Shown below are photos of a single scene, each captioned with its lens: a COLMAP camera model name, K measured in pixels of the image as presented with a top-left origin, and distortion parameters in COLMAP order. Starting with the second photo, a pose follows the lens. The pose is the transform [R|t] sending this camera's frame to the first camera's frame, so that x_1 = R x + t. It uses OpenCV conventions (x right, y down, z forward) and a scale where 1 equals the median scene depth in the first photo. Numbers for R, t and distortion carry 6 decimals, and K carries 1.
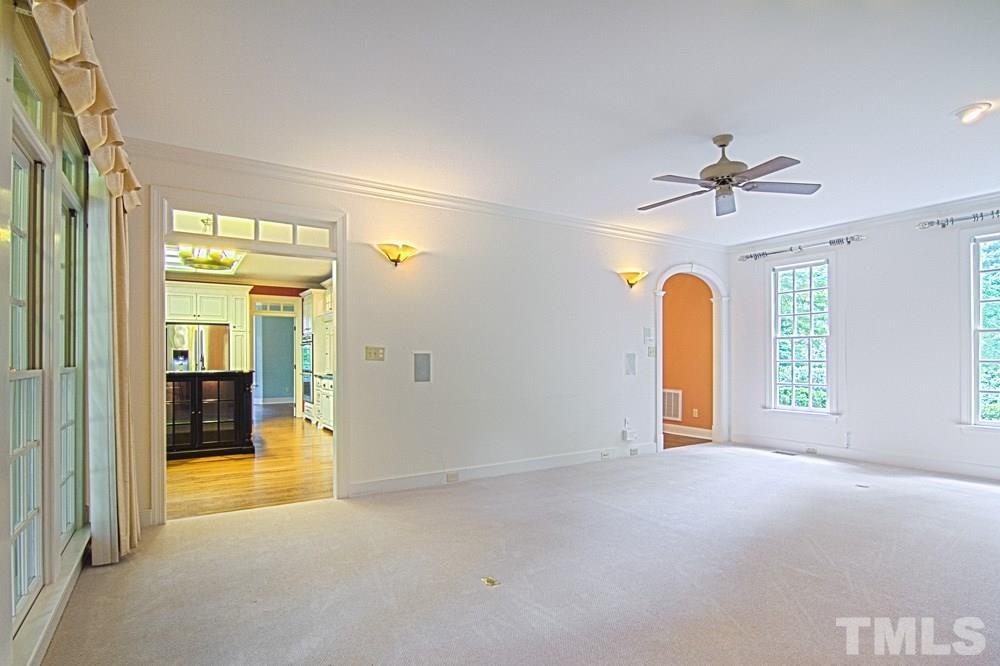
lens RADIAL K [[520.1, 0, 494.0], [0, 520.1, 359.0], [0, 0, 1]] dist [-0.016803, -0.004134]
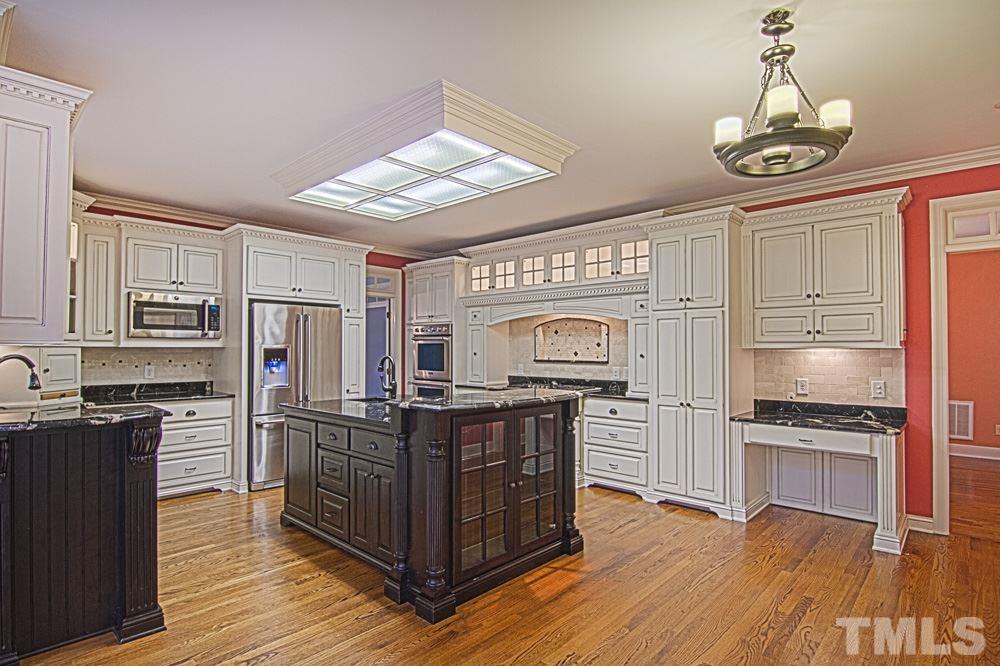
lens RADIAL K [[520.1, 0, 498.9], [0, 520.1, 335.0], [0, 0, 1]] dist [-0.016803, -0.004134]
pose [[0.968316, 0.011346, 0.249471, -0.507704], [-0.004239, 0.999570, -0.029009, -0.016086], [-0.249693, 0.027032, 0.967948, 0.377538]]
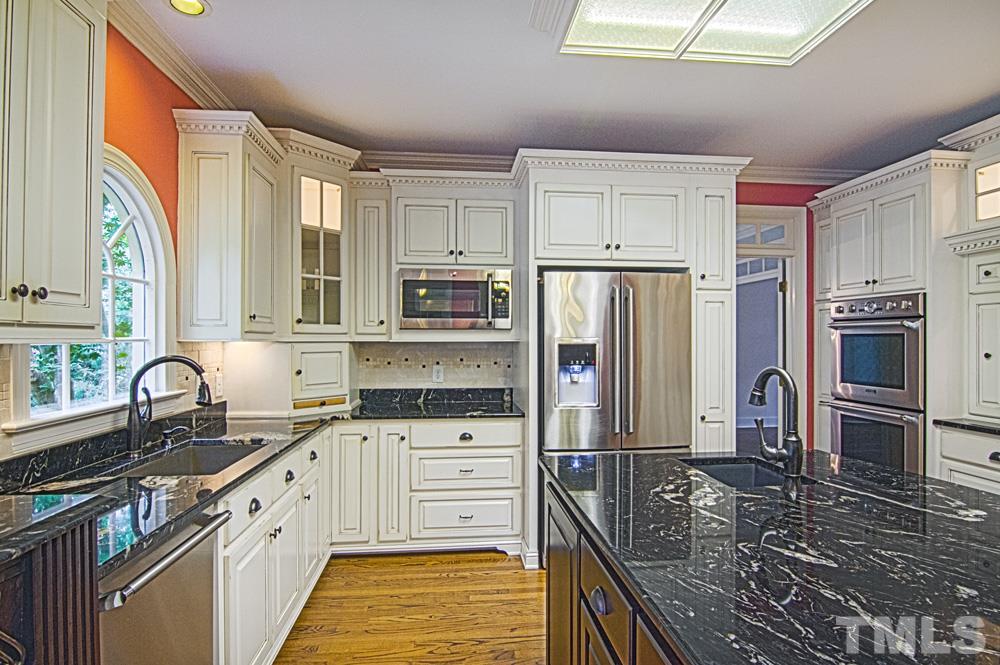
lens RADIAL K [[520.1, 0, 503.9], [0, 520.1, 341.2], [0, 0, 1]] dist [-0.016803, -0.004134]
pose [[0.898568, 0.006106, -0.438791, -0.493569], [-0.004693, 0.999980, 0.004306, -0.020102], [0.438808, -0.001810, 0.898579, 0.657604]]
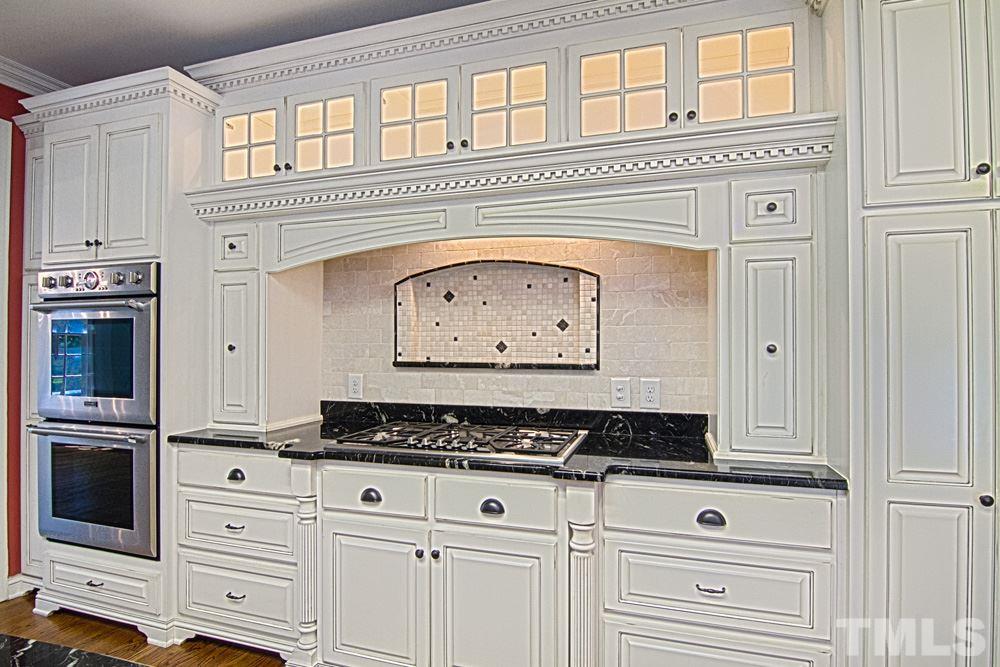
lens RADIAL K [[520.1, 0, 507.8], [0, 520.1, 341.2], [0, 0, 1]] dist [-0.016803, -0.004134]
pose [[0.762603, 0.011595, 0.646763, -0.423320], [-0.001380, 0.999866, -0.016298, -0.010158], [-0.646865, 0.011537, 0.762517, 0.789472]]
